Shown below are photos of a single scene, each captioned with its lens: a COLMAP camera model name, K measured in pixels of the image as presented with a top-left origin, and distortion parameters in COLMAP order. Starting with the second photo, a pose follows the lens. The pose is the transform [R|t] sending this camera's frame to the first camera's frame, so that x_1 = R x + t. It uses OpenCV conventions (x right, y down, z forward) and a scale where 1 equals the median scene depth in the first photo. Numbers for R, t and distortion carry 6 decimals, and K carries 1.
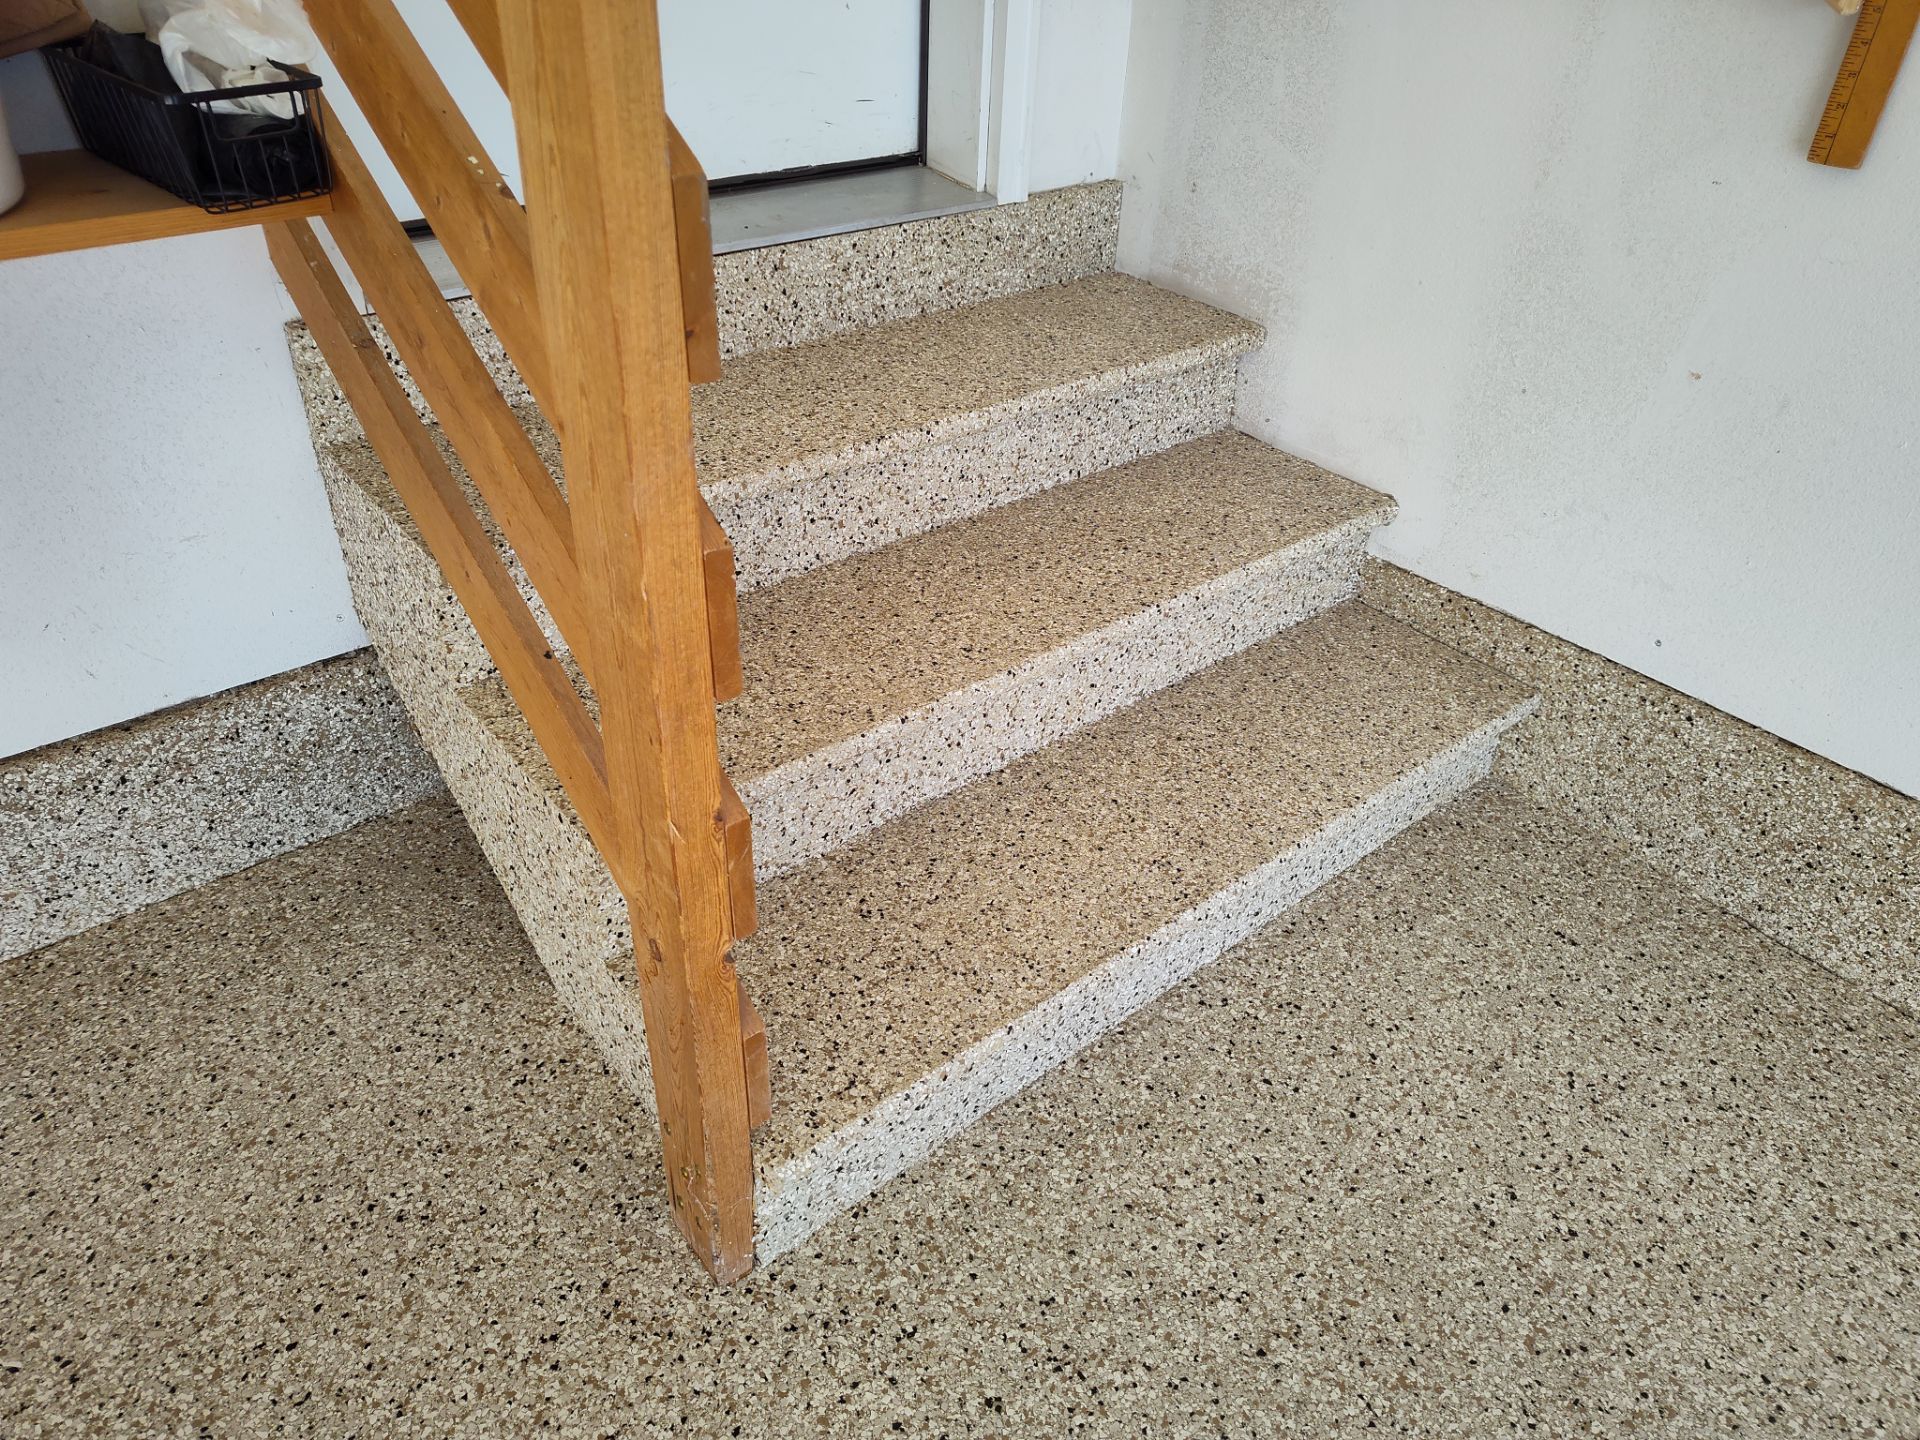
lens RADIAL K [[1305.3, 0, 970.6], [0, 1305.3, 708.8], [0, 0, 1]] dist [0.039771, -0.041651]
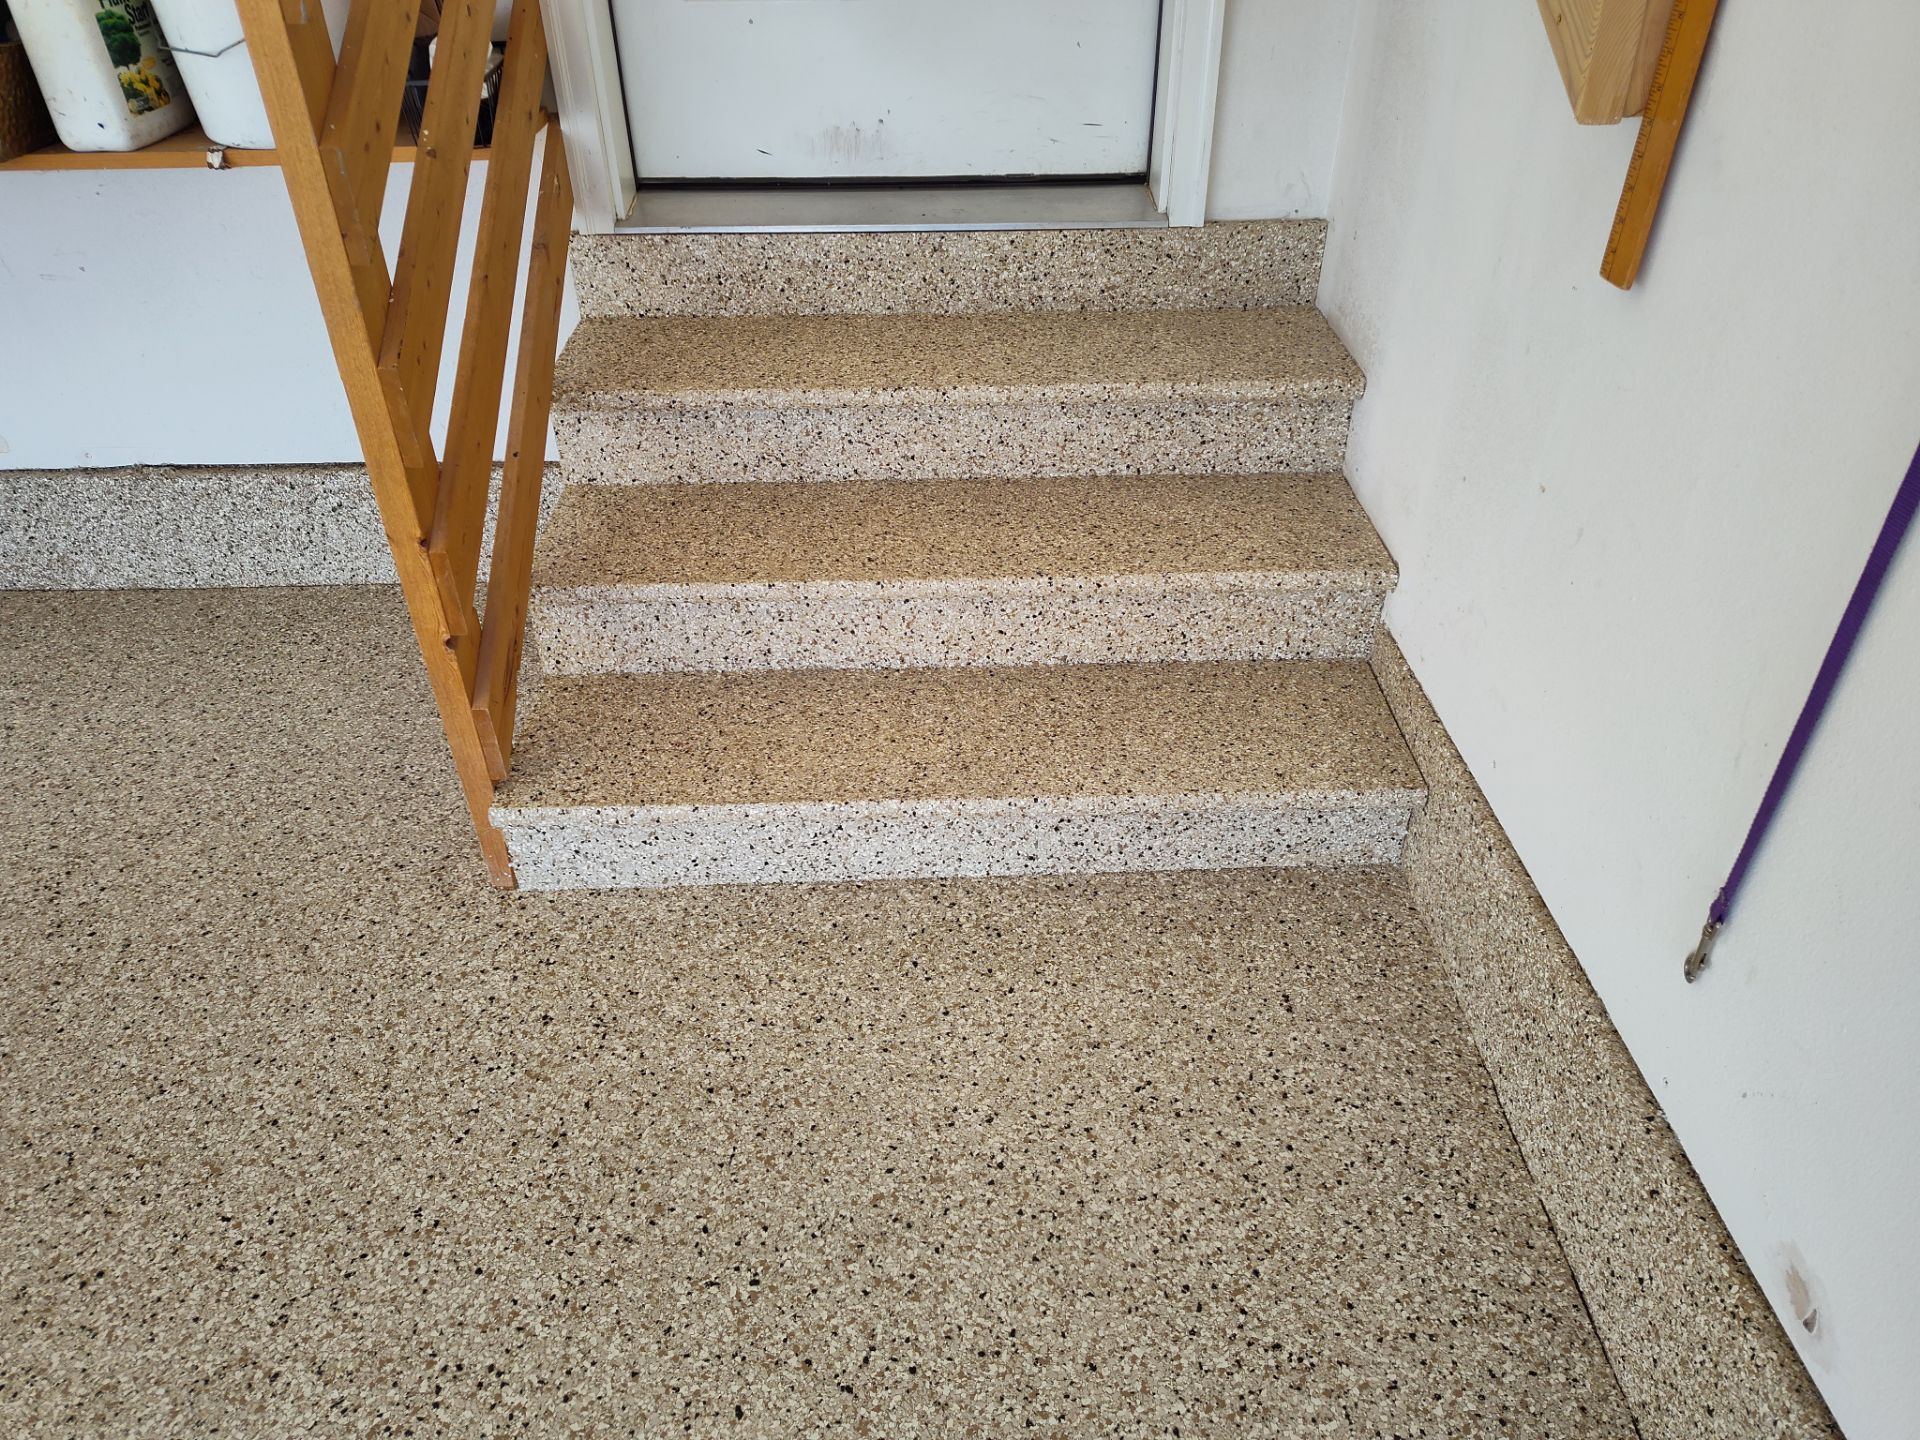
lens RADIAL K [[1305.3, 0, 966.9], [0, 1305.3, 711.7], [0, 0, 1]] dist [0.039771, -0.041651]
pose [[0.783692, 0.325149, -0.529249, 0.830383], [-0.323036, 0.941106, 0.099839, -0.066595], [0.530541, 0.092723, 0.842572, -0.000543]]
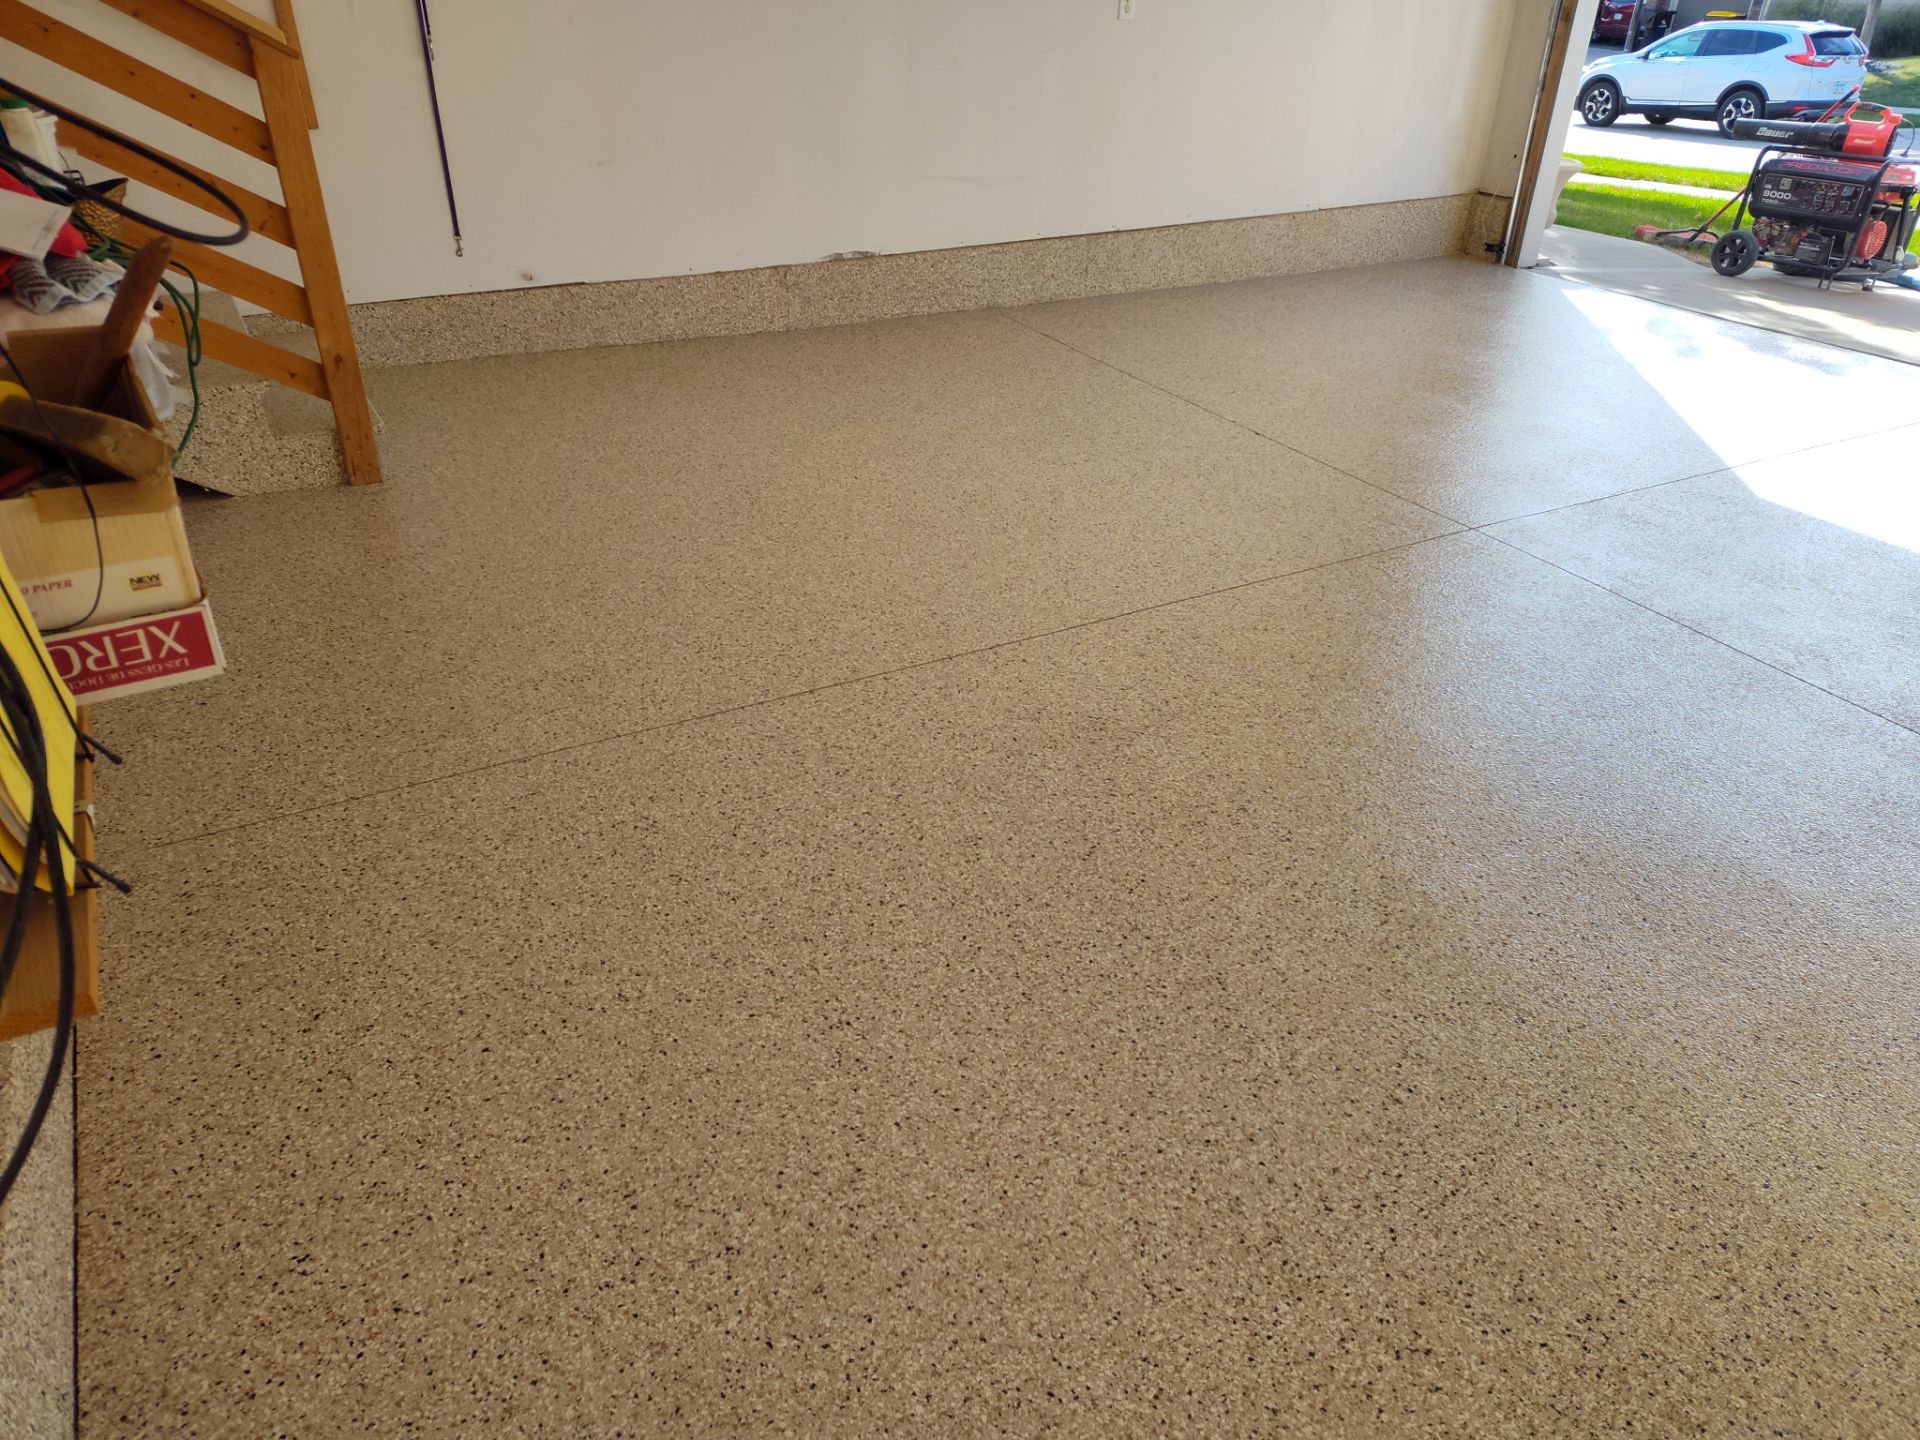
lens RADIAL K [[1305.3, 0, 961.7], [0, 1305.3, 706.6], [0, 0, 1]] dist [0.039771, -0.041651]
pose [[0.171988, -0.532236, 0.828942, -2.626037], [0.552938, 0.748576, 0.365913, 0.392325], [-0.815279, 0.395421, 0.423040, -1.227193]]
